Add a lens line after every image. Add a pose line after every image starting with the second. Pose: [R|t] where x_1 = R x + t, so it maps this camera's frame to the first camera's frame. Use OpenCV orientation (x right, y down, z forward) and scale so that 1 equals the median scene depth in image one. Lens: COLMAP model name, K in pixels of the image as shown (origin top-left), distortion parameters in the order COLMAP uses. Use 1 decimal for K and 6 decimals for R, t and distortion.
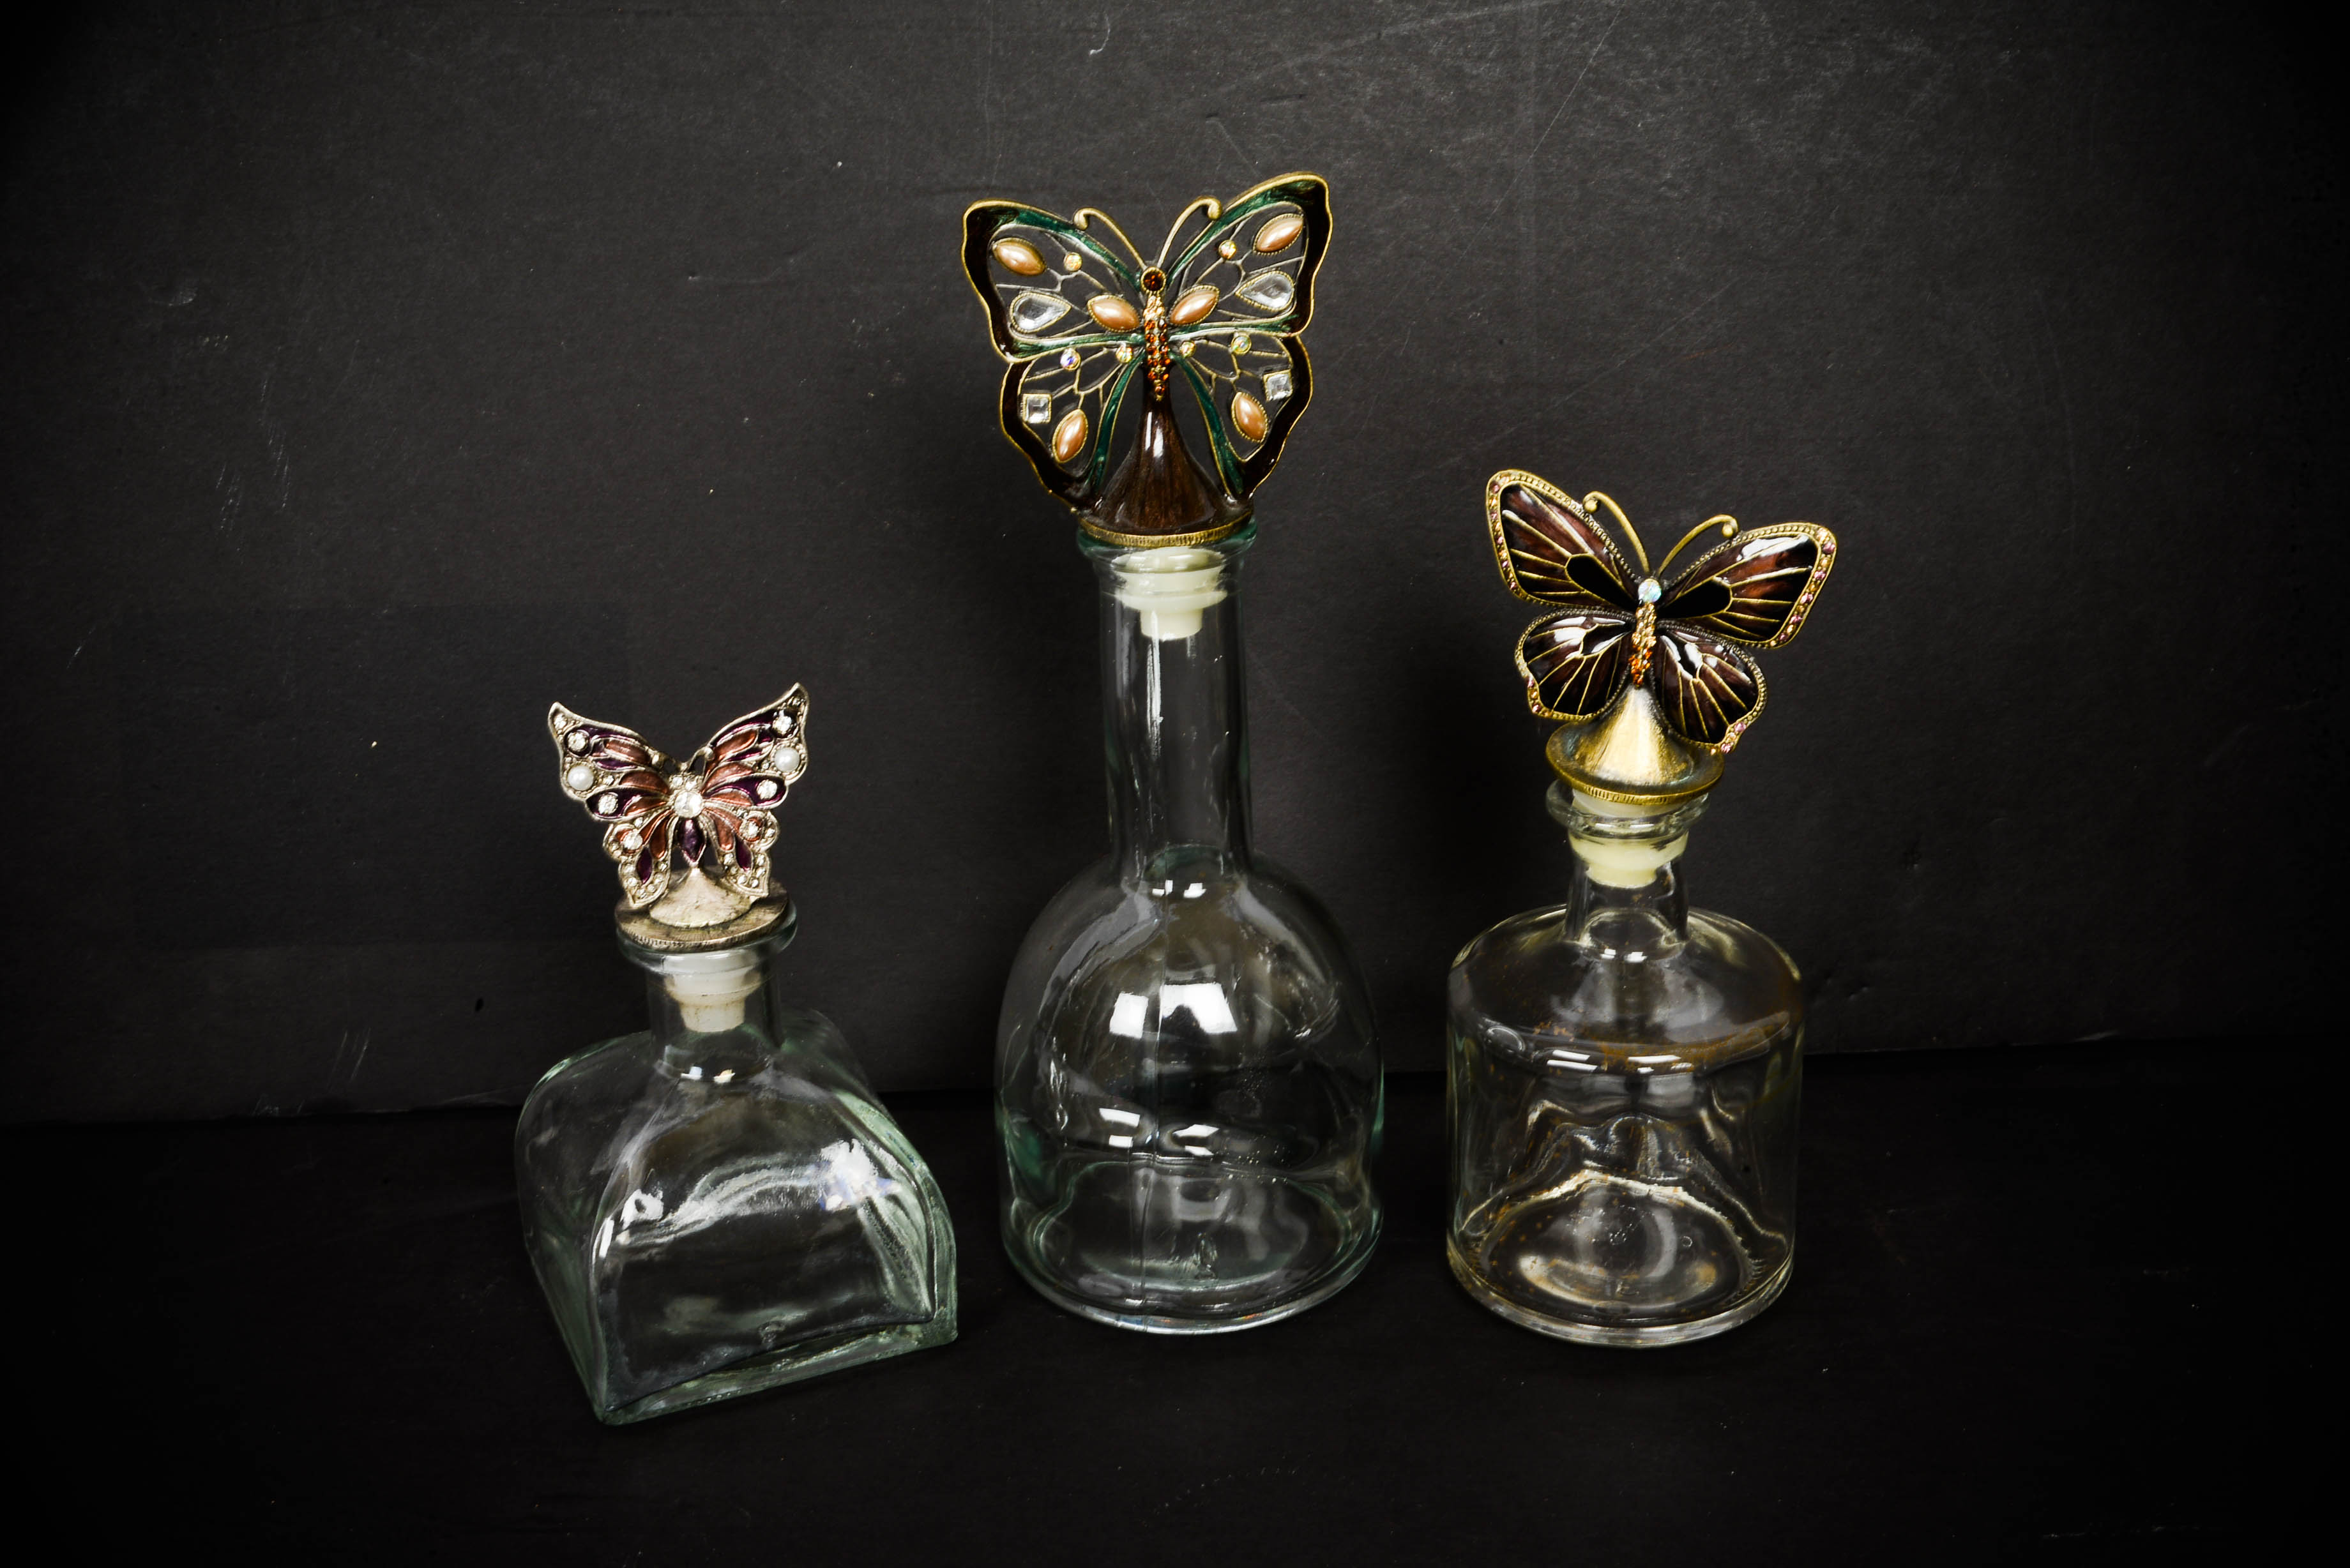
lens RADIAL K [[3288.9, 0, 1175.0], [0, 3288.9, 784.0], [0, 0, 1]] dist [0.029445, 0.033725]
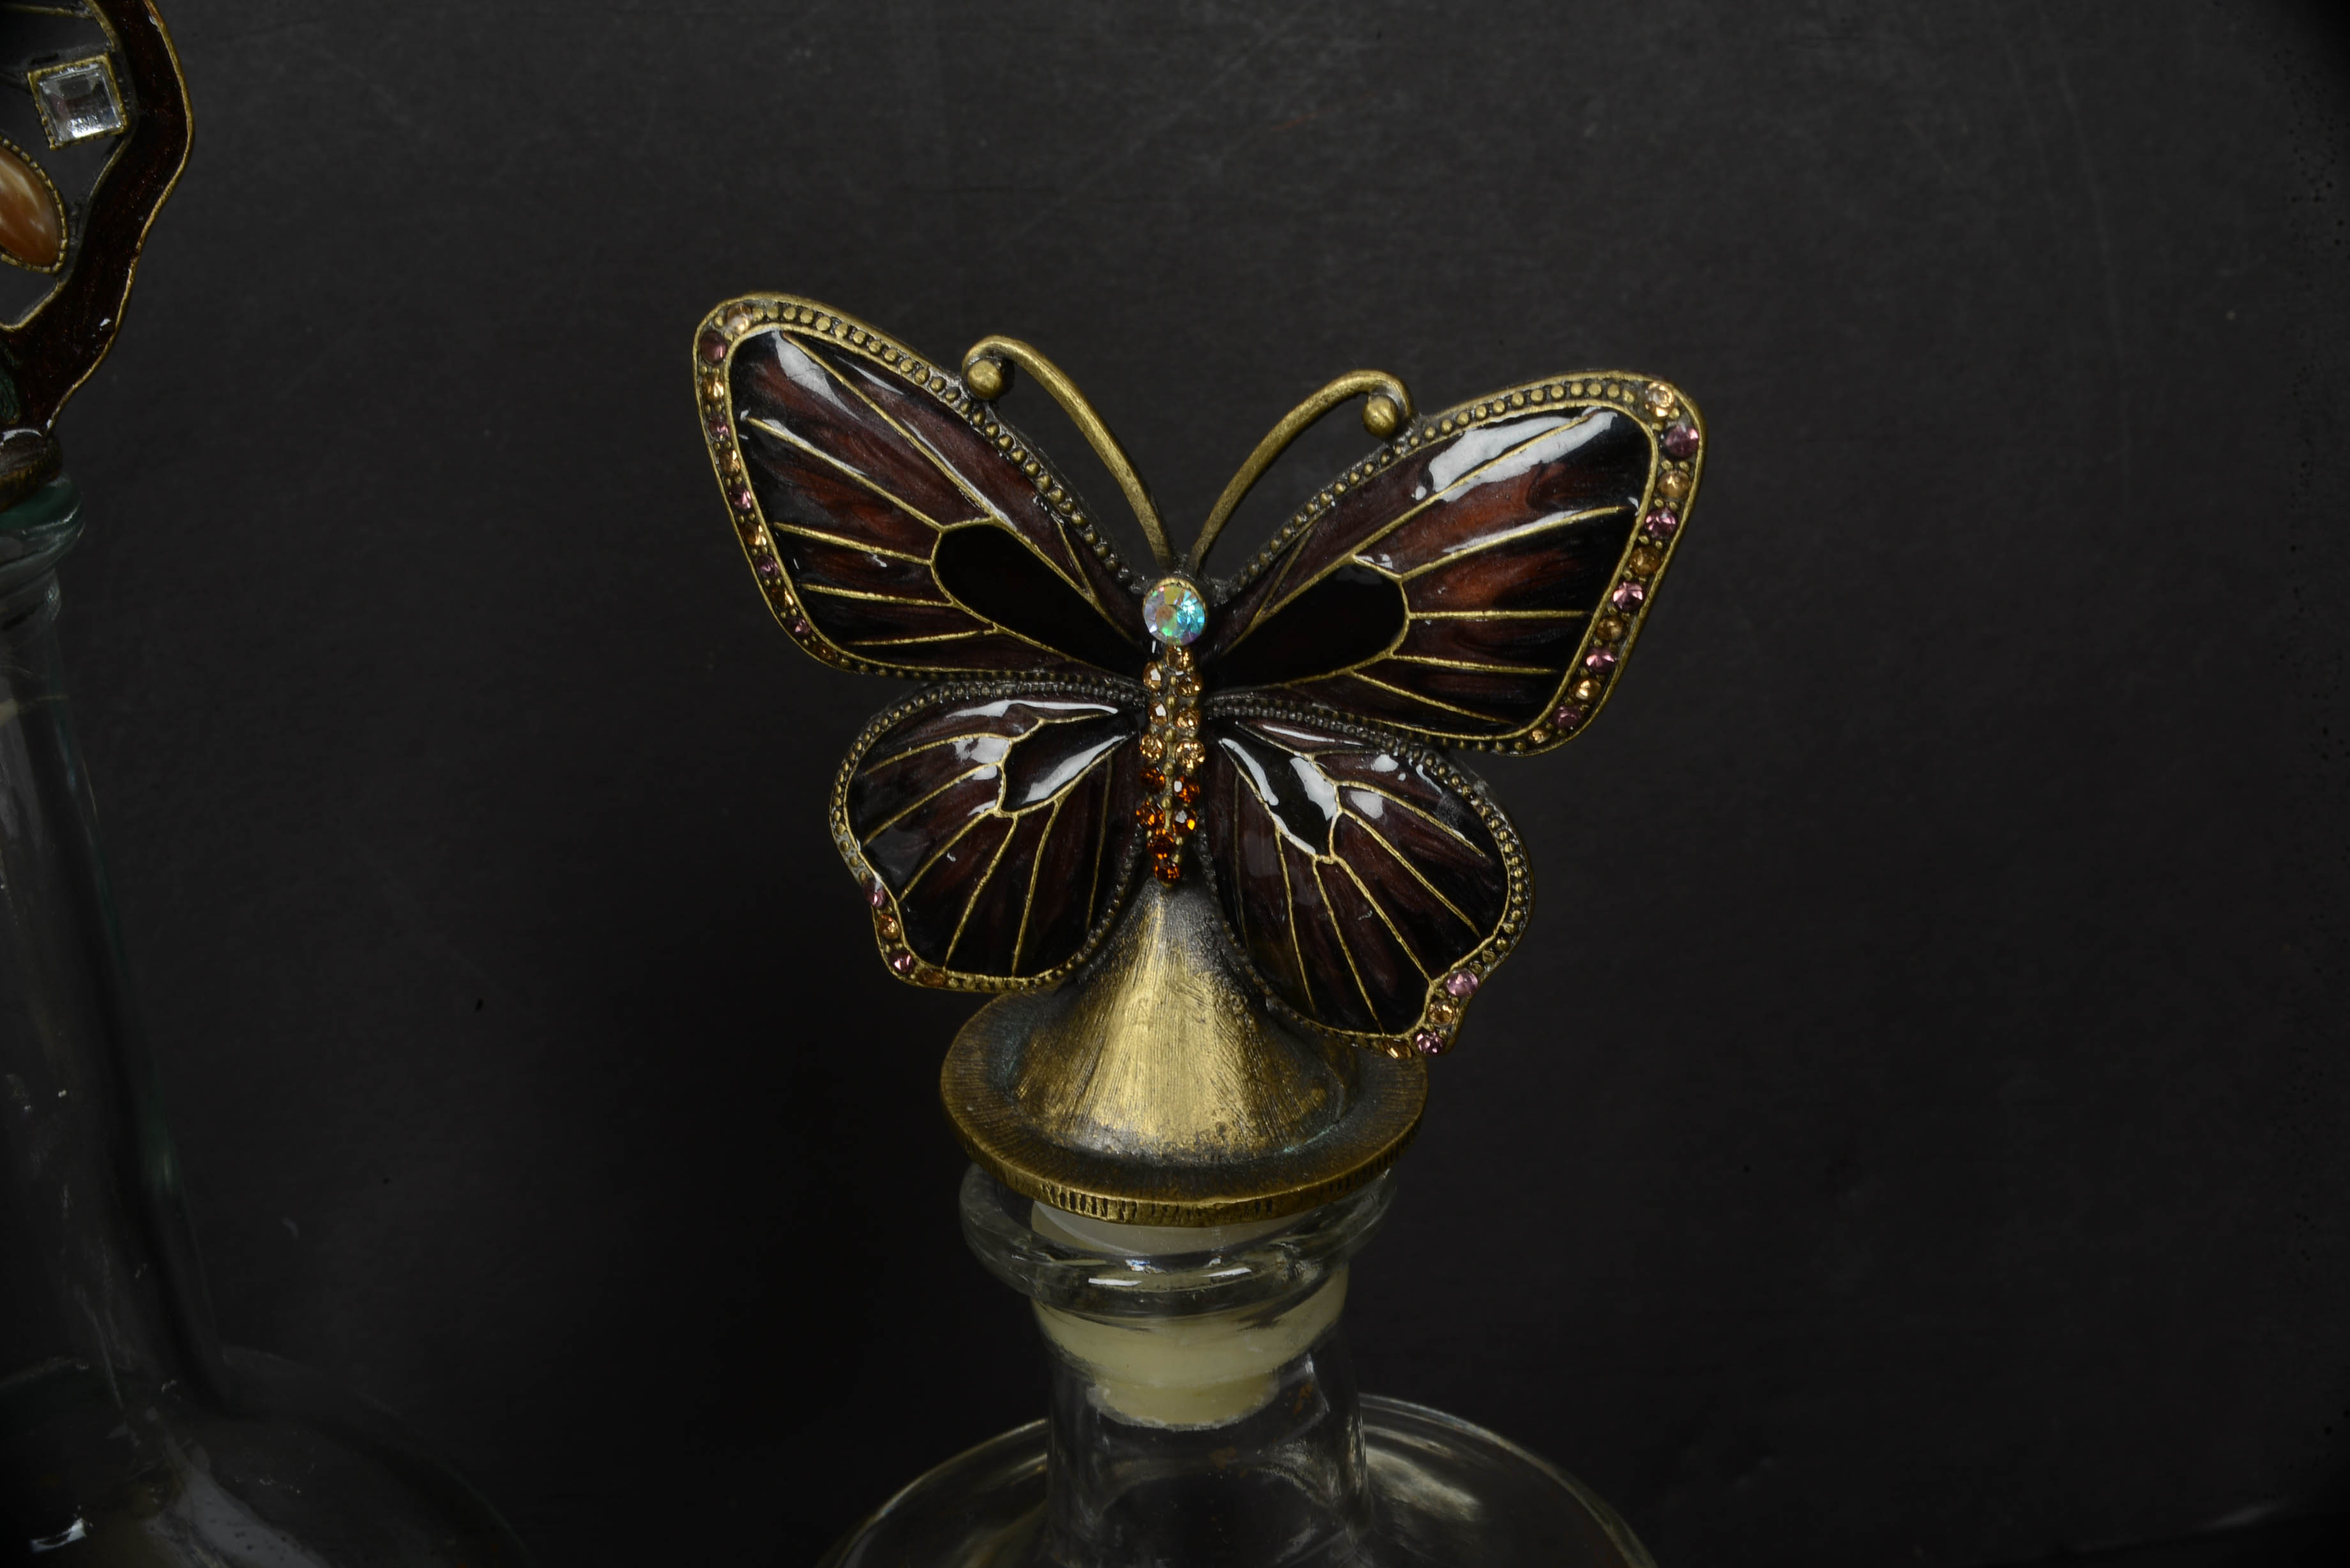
lens RADIAL K [[3263.3, 0, 1175.0], [0, 3263.3, 784.0], [0, 0, 1]] dist [0.013753, 0.003876]
pose [[0.993703, -0.072926, 0.085067, 0.110780], [0.076414, 0.996333, -0.038485, -0.026665], [-0.081949, 0.044743, 0.995632, 0.641752]]
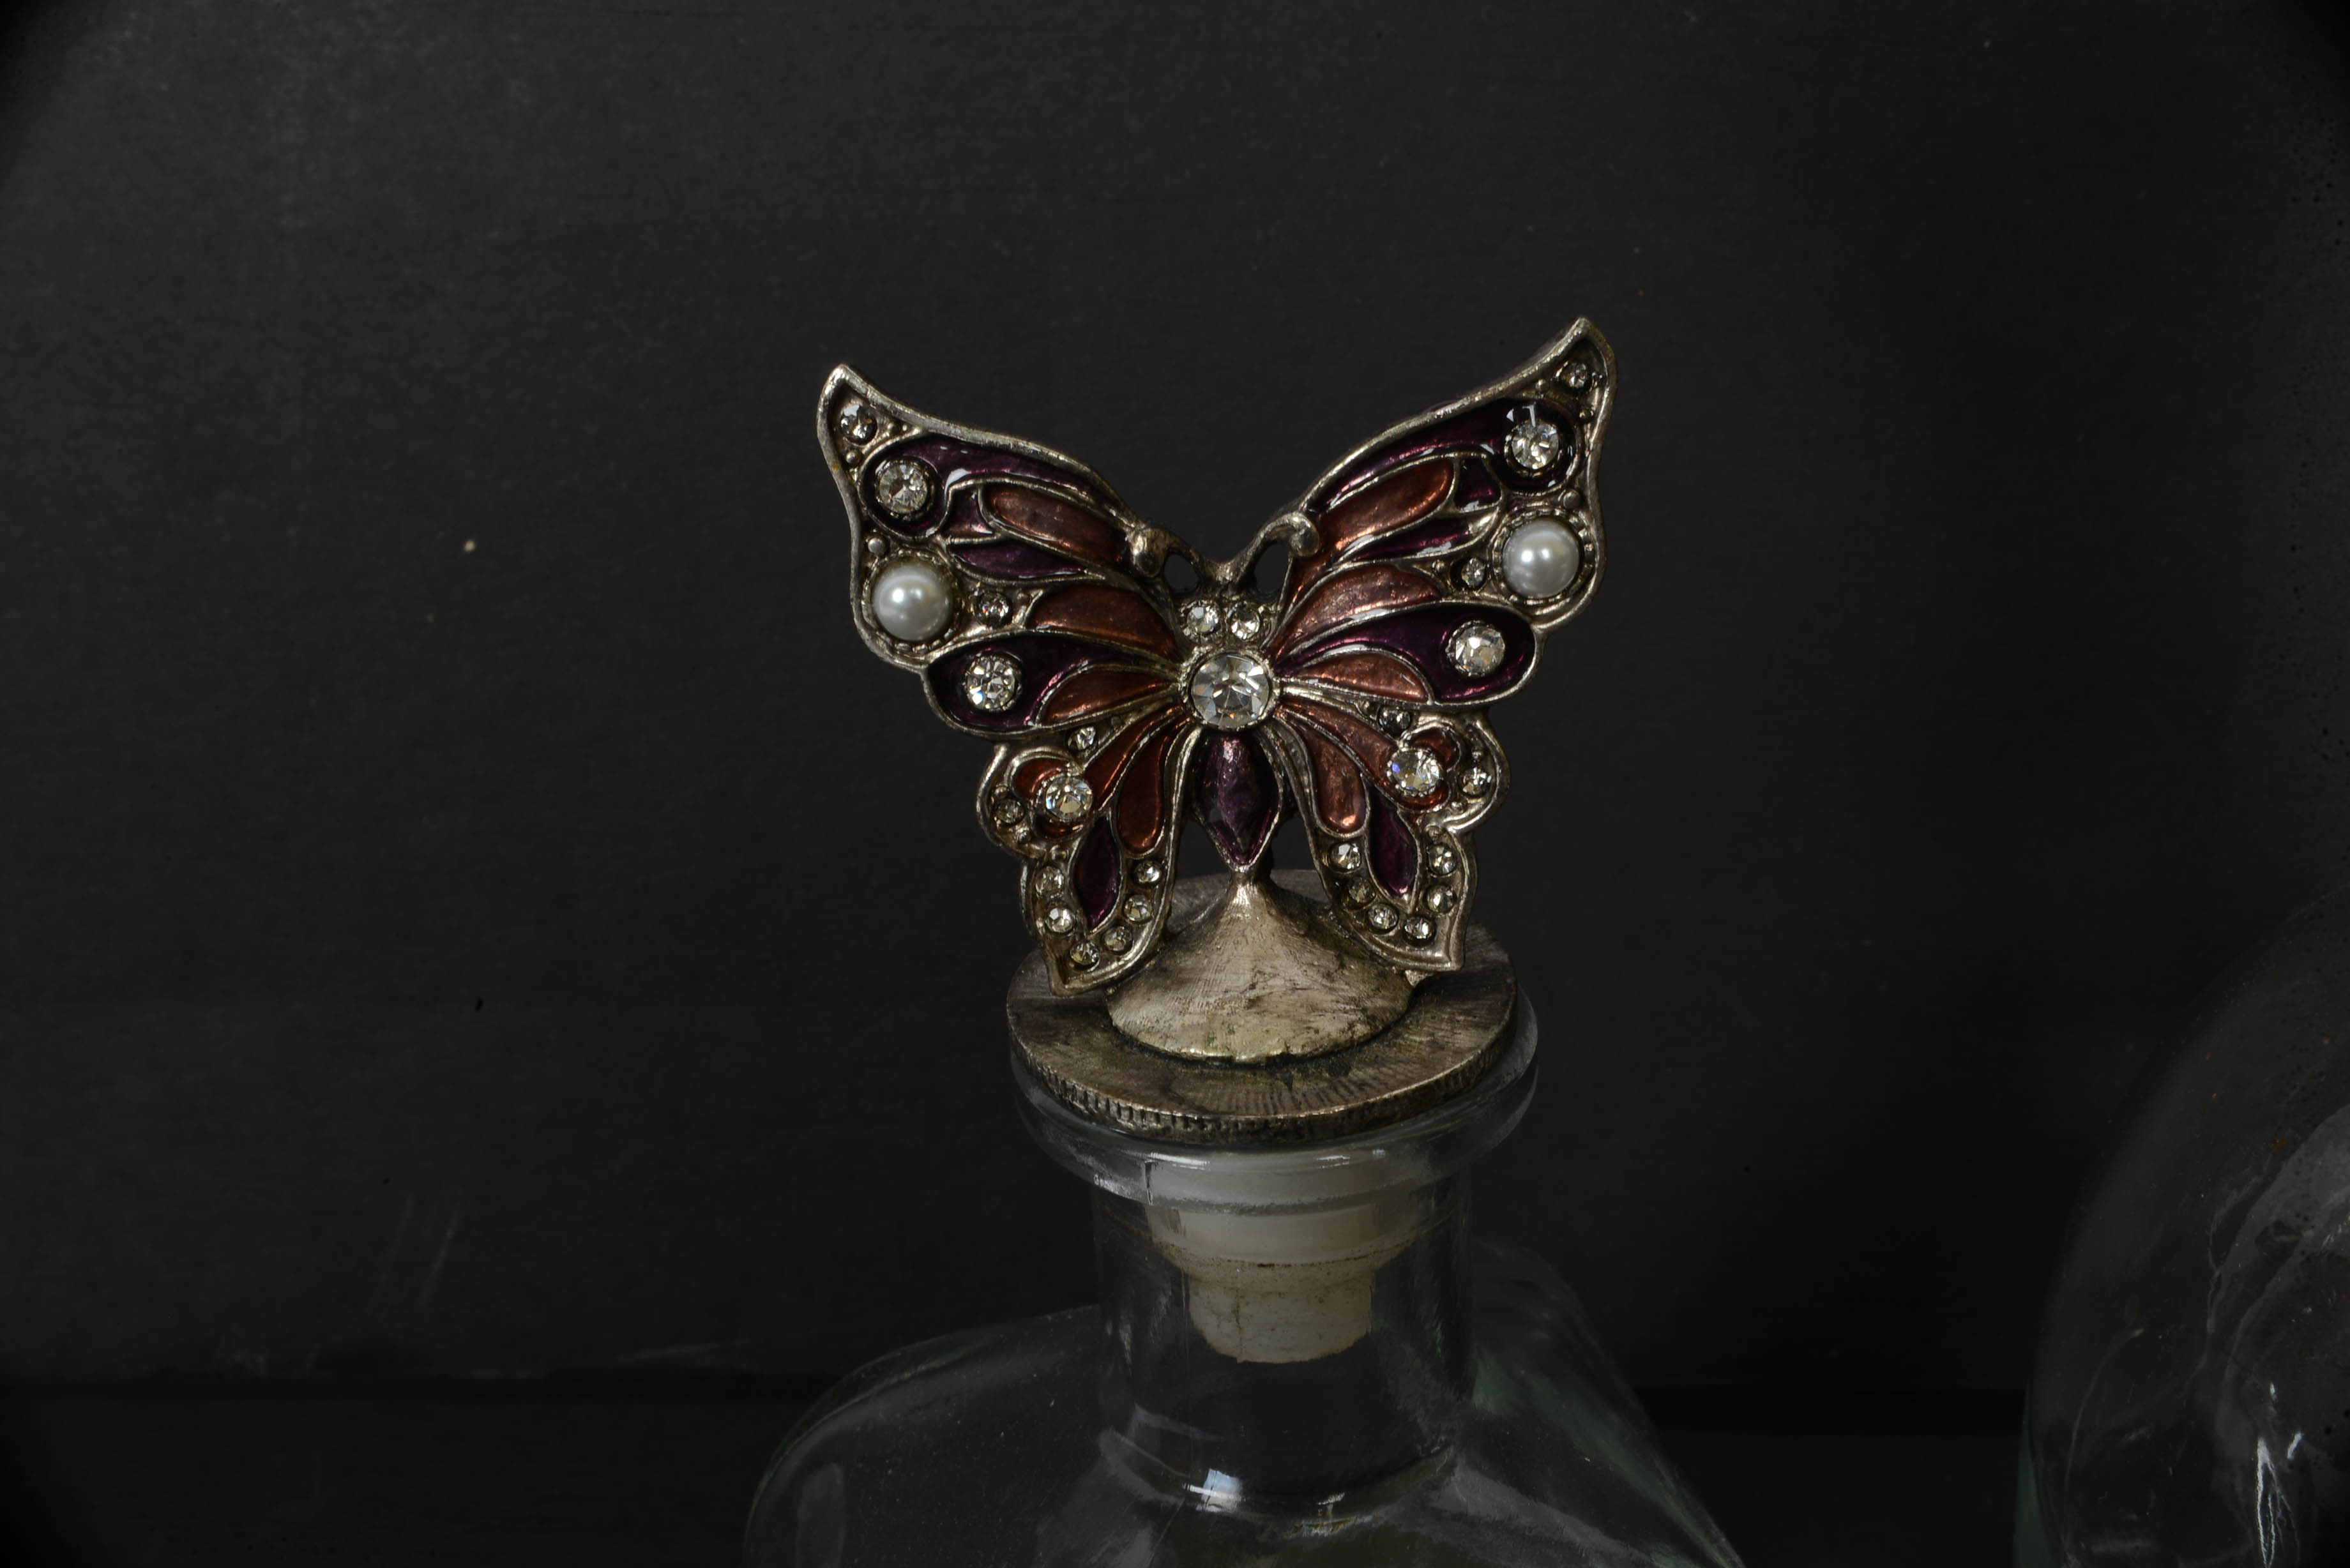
lens RADIAL K [[3263.3, 0, 1175.0], [0, 3263.3, 784.0], [0, 0, 1]] dist [0.013753, 0.003876]
pose [[0.992746, 0.023934, -0.117821, -0.116181], [-0.021215, 0.999480, 0.024280, 0.007916], [0.118341, -0.021604, 0.992738, 0.682282]]
